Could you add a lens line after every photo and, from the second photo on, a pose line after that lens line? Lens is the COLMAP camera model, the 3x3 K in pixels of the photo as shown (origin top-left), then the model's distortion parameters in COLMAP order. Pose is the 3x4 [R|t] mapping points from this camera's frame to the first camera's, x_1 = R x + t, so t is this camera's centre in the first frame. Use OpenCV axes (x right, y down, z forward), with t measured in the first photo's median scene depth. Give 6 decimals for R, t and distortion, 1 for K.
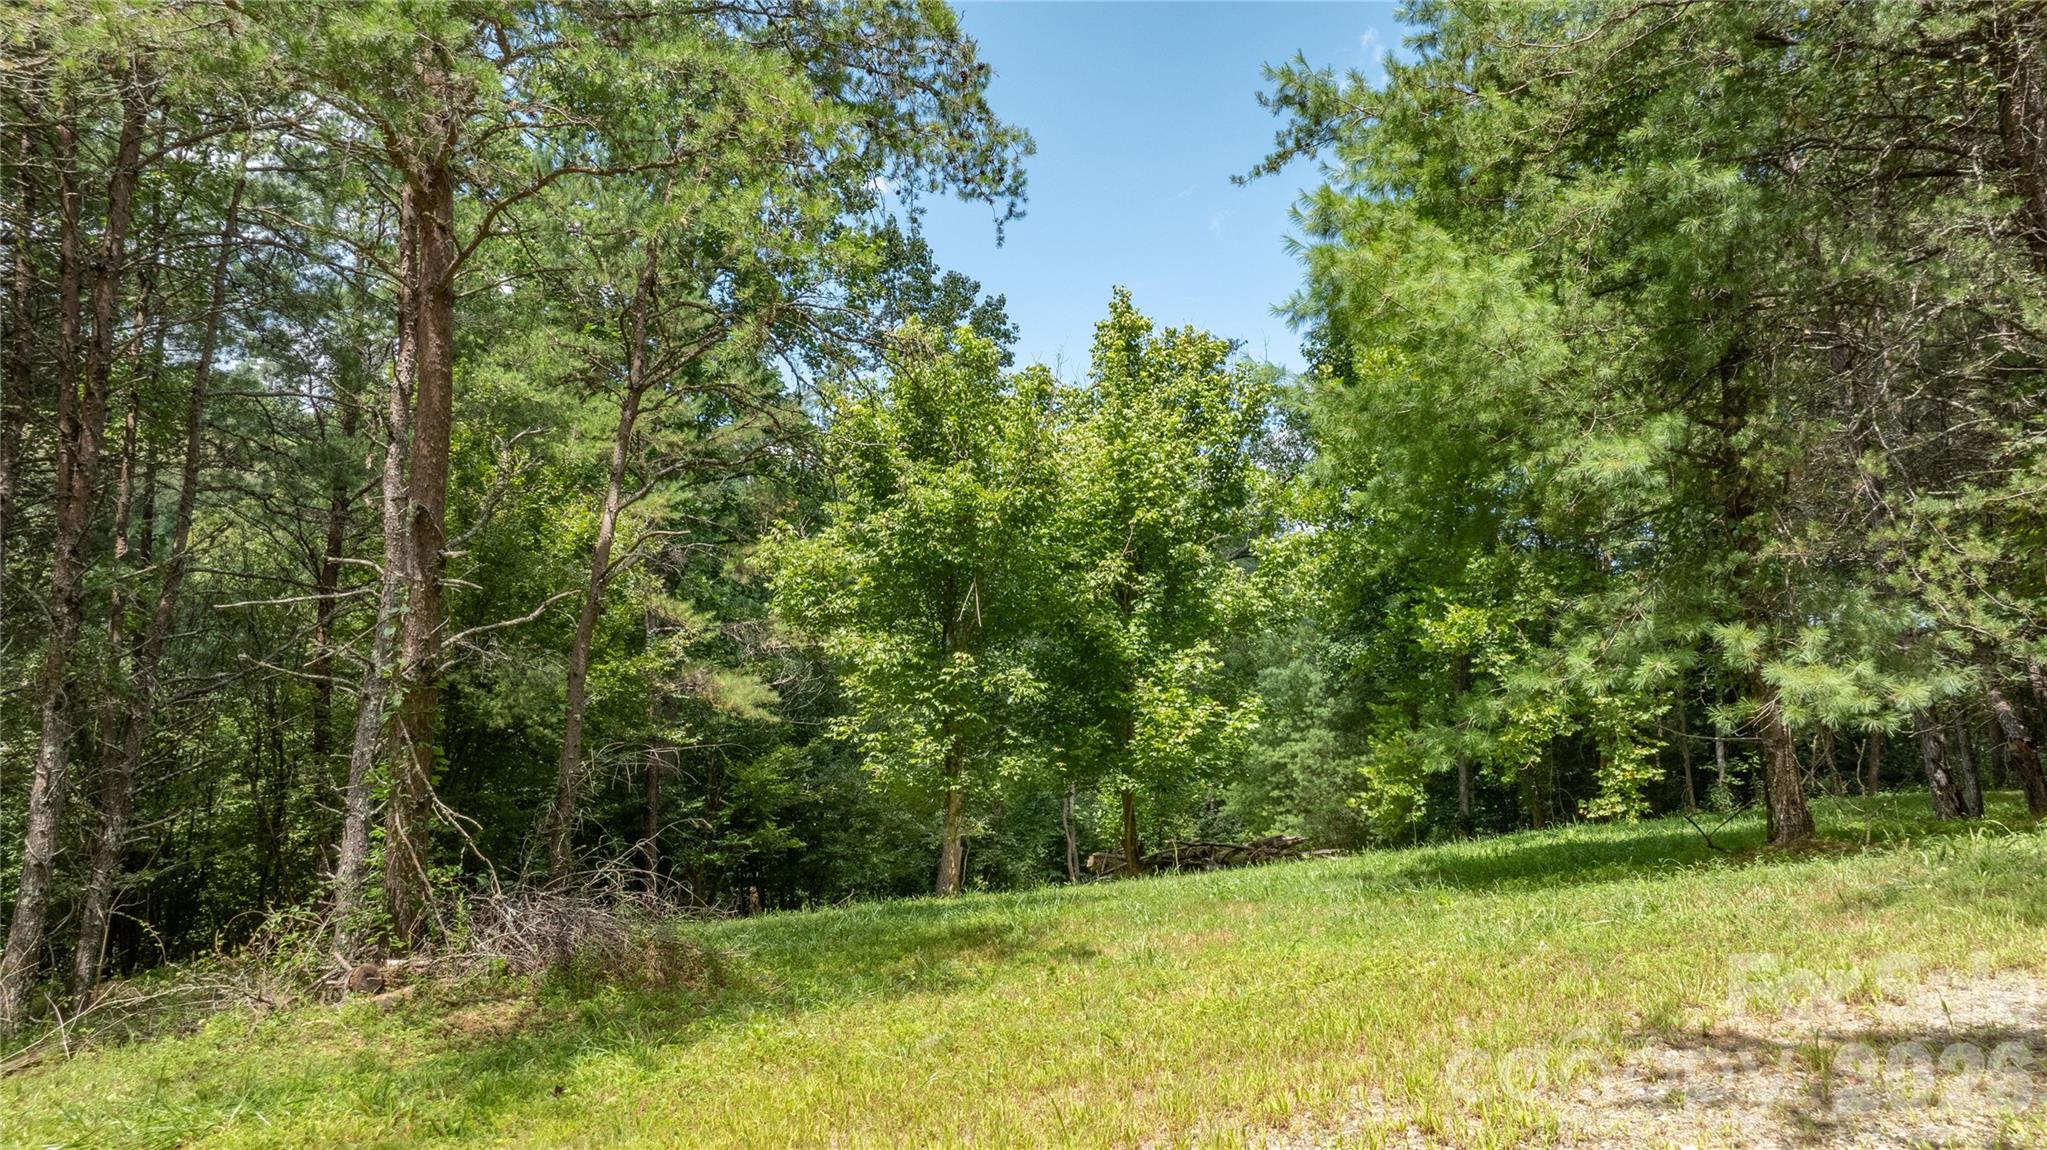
lens RADIAL K [[1440.2, 0, 1023.8], [0, 1440.2, 570.4], [0, 0, 1]] dist [-0.011228, -0.000706]
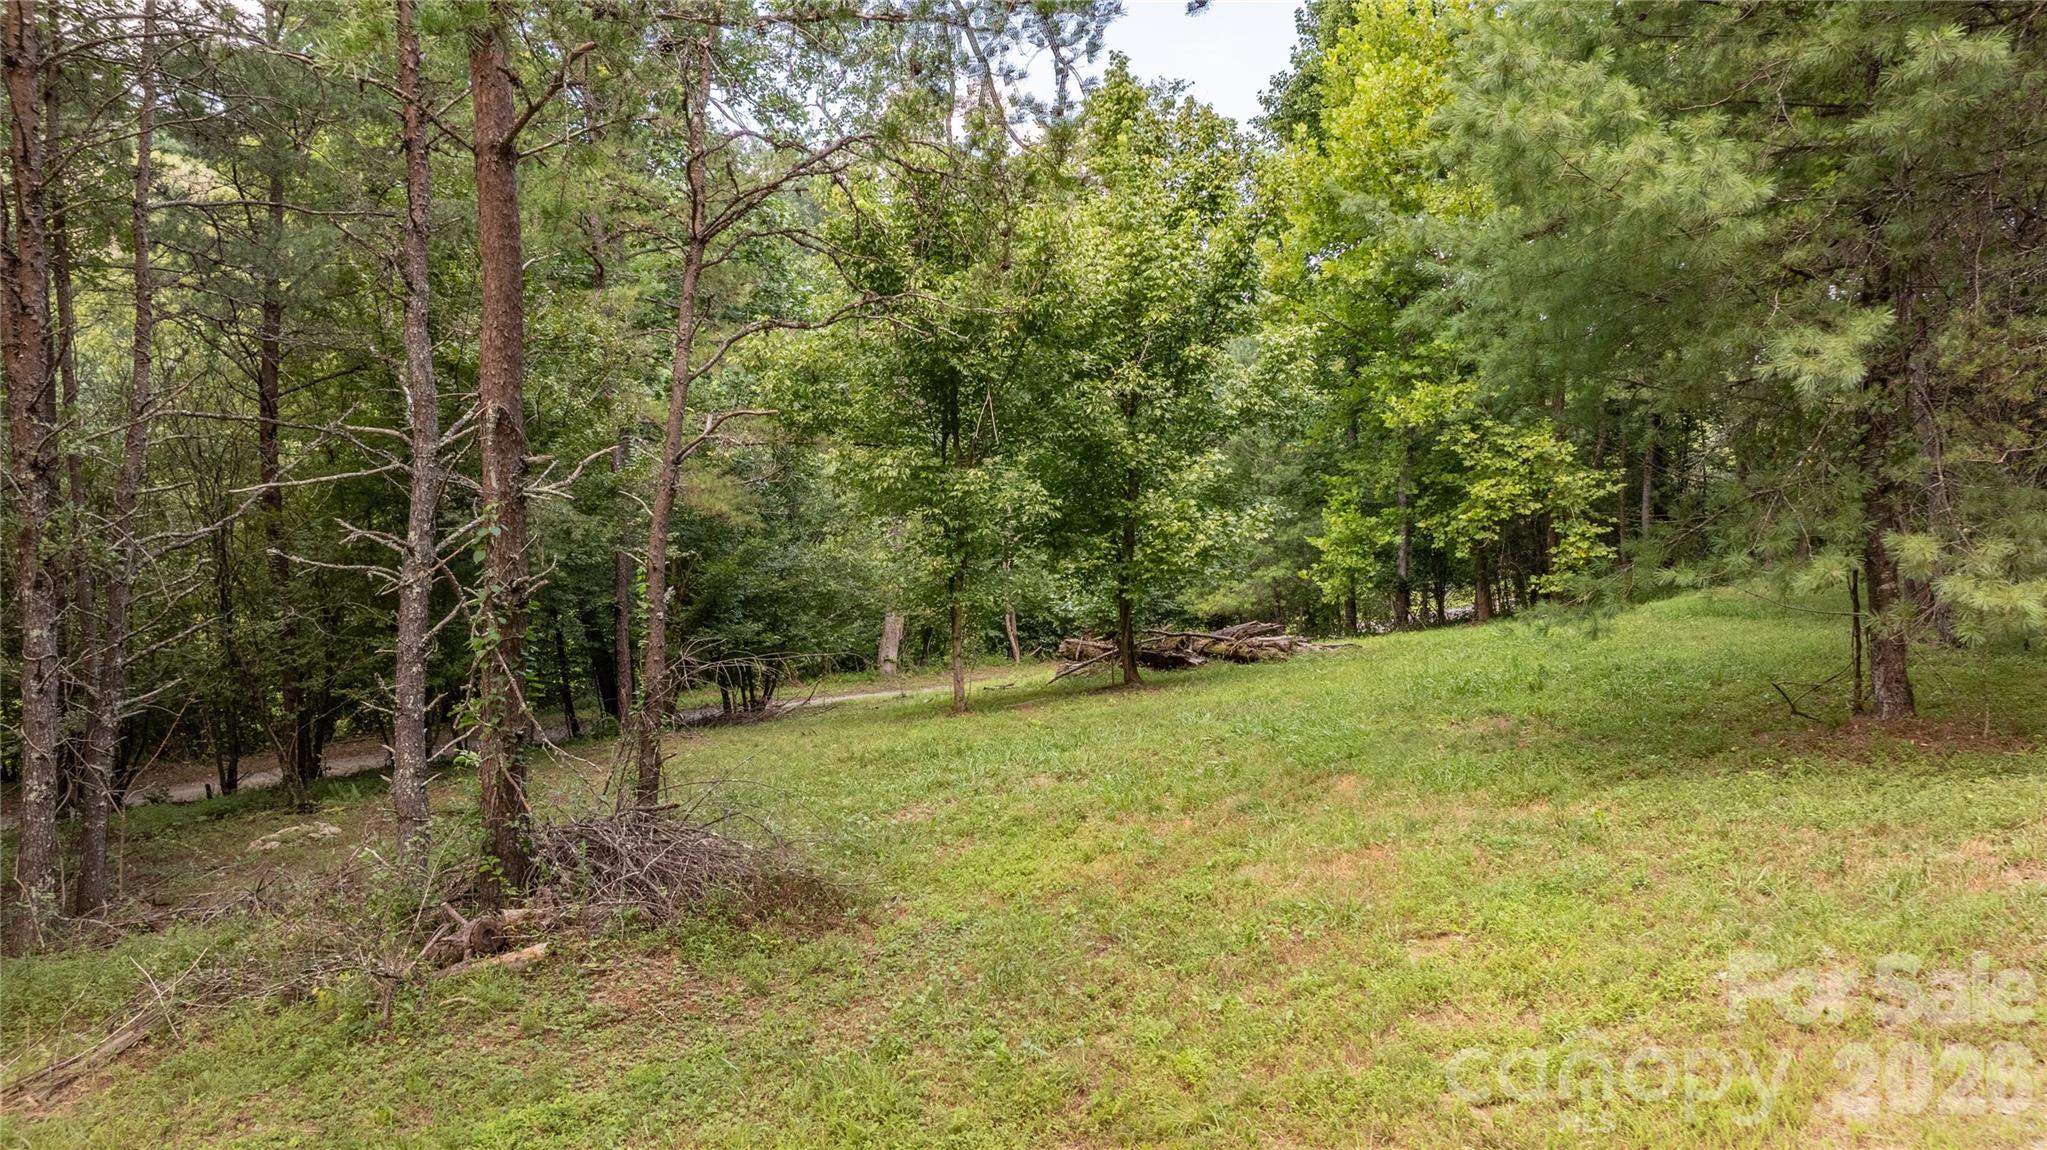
lens RADIAL K [[1440.2, 0, 1023.1], [0, 1440.2, 578.7], [0, 0, 1]] dist [-0.011228, -0.000706]
pose [[0.997101, -0.008203, 0.075644, -0.076863], [-0.006668, 0.980927, 0.194261, -0.052077], [-0.075795, -0.194202, 0.978029, 0.047020]]
